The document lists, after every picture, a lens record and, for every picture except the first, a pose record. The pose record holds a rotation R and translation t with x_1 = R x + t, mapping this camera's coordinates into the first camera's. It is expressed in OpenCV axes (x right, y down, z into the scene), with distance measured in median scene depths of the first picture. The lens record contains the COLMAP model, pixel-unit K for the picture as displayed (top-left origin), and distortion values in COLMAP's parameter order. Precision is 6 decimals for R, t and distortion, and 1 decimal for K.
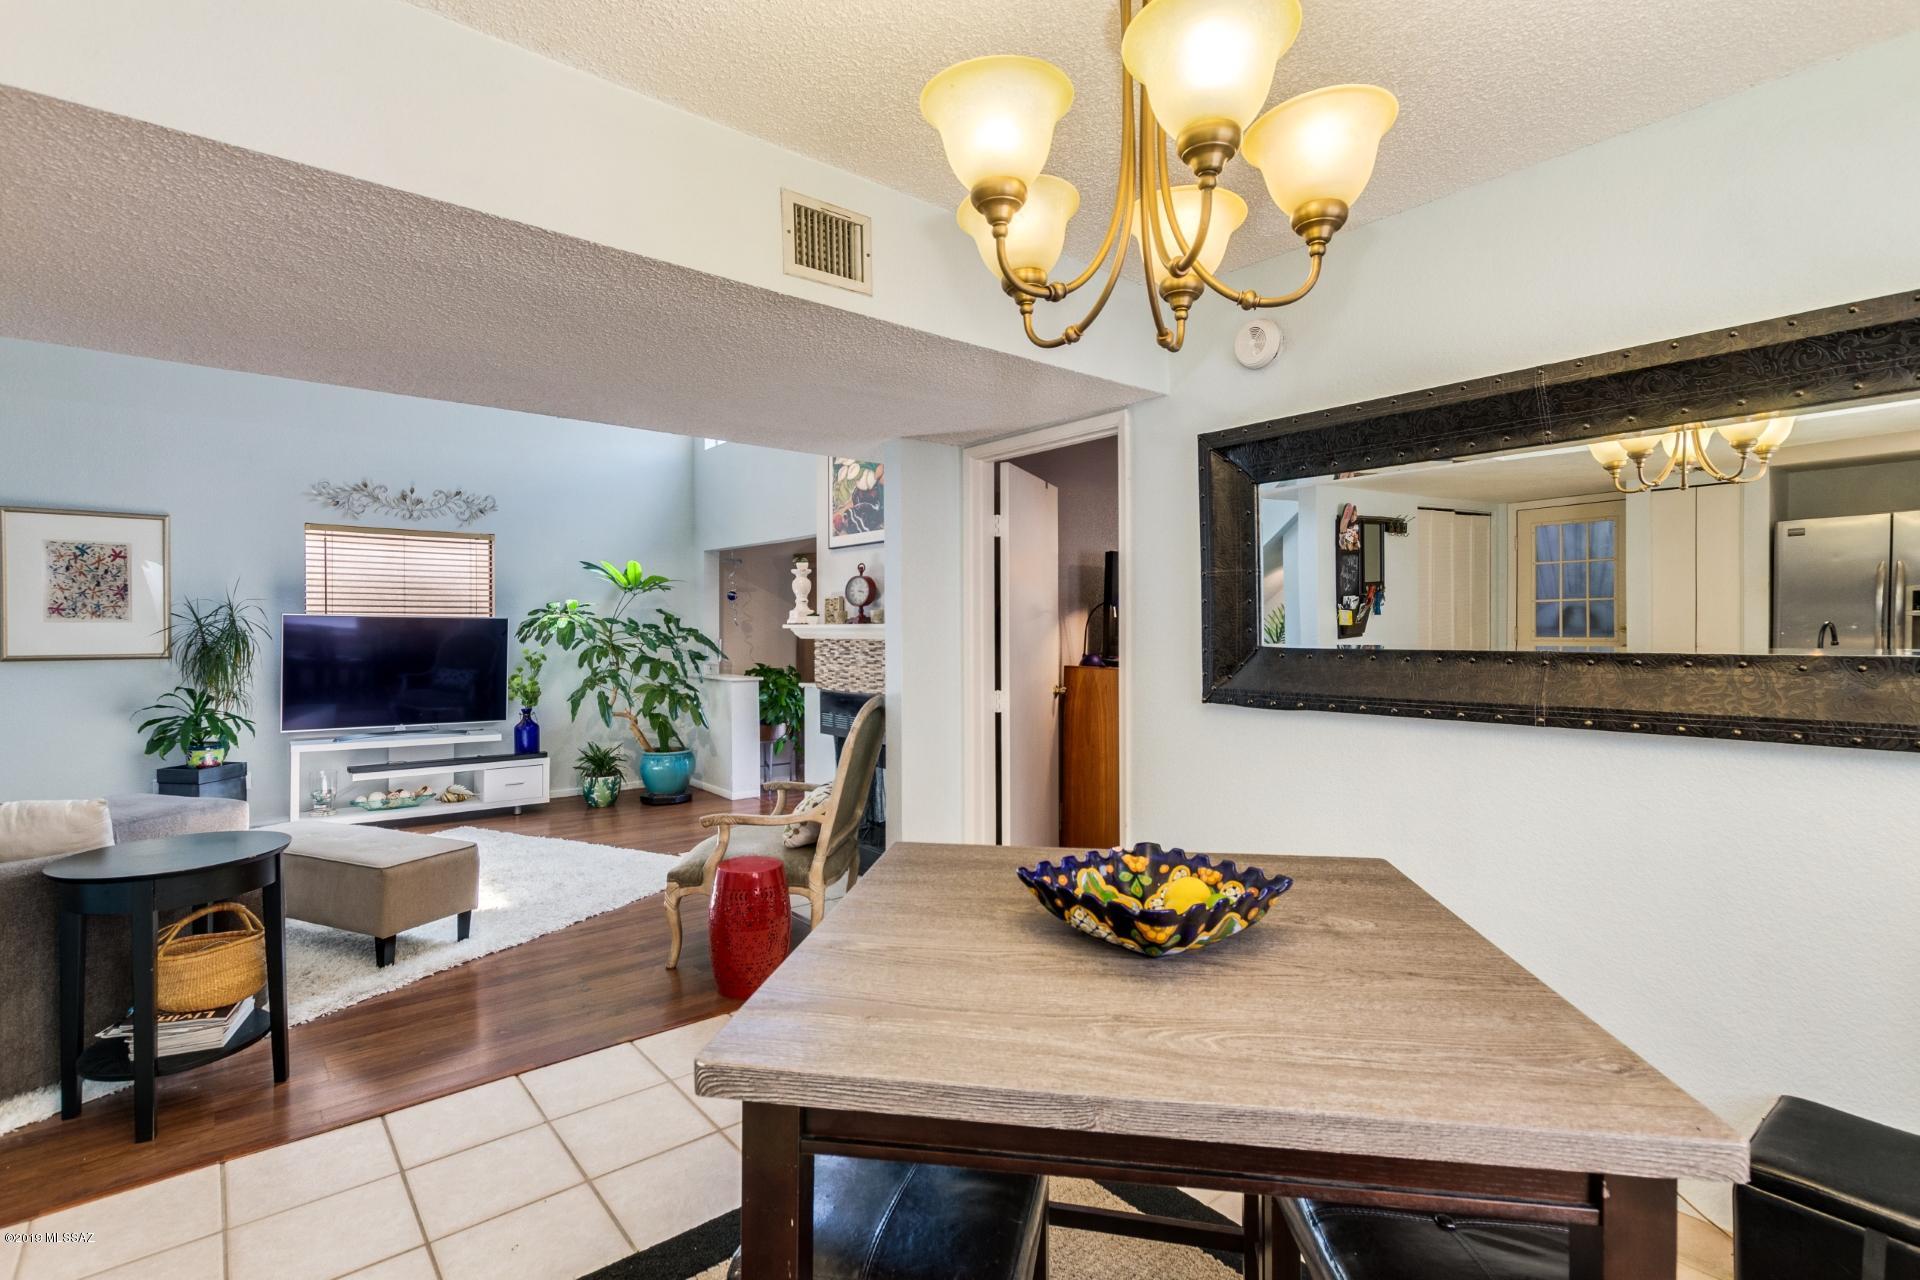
lens RADIAL K [[886.3, 0, 956.7], [0, 886.3, 629.9], [0, 0, 1]] dist [0.003054, 0.000404]
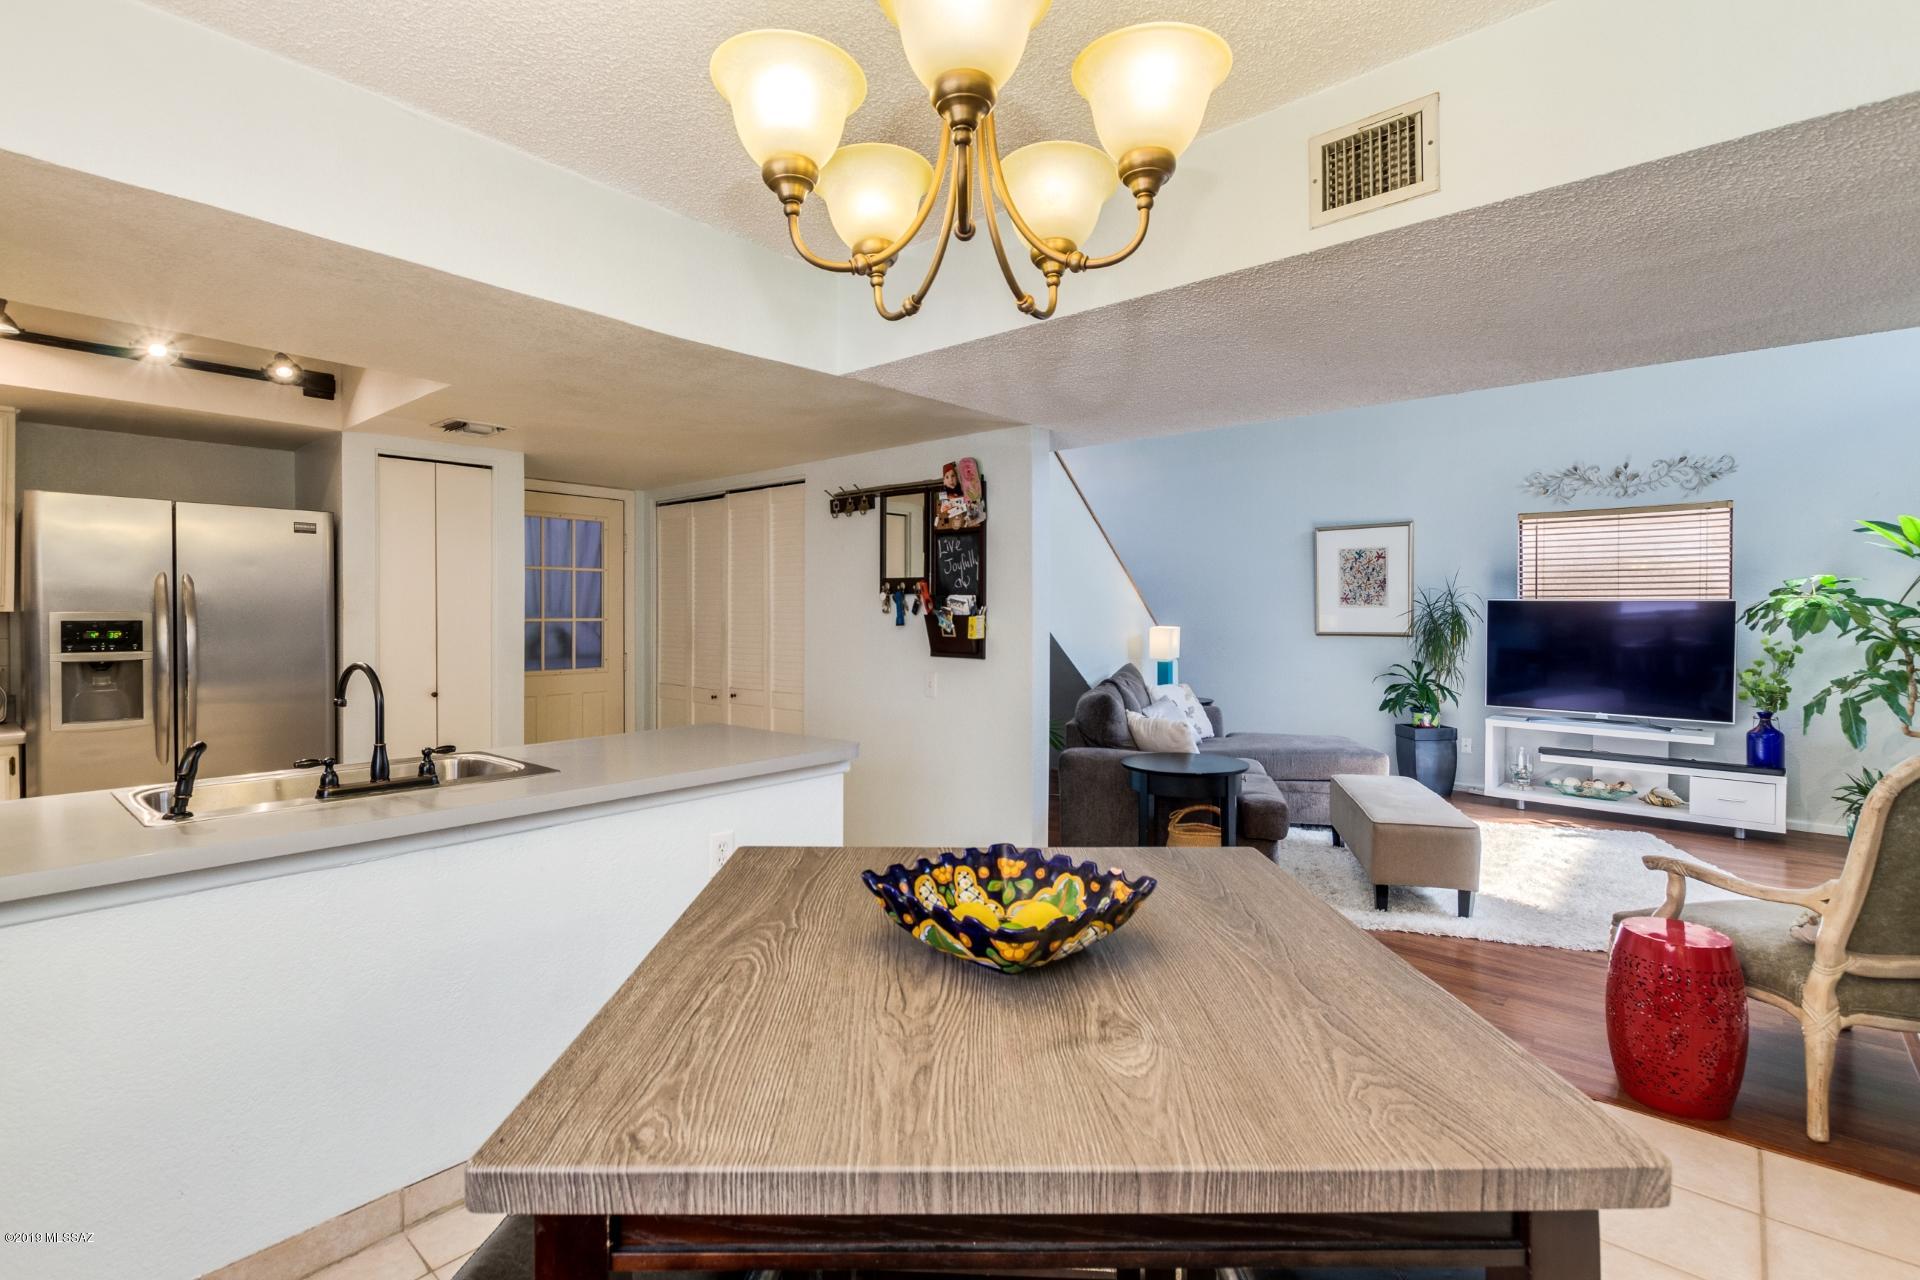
lens RADIAL K [[882.2, 0, 950.7], [0, 882.2, 618.6], [0, 0, 1]] dist [0.010539, 0.000062]
pose [[0.161930, 0.006709, -0.986779, 0.223277], [-0.002282, 0.999977, 0.006424, 0.000348], [0.986800, 0.001211, 0.161942, 0.160357]]
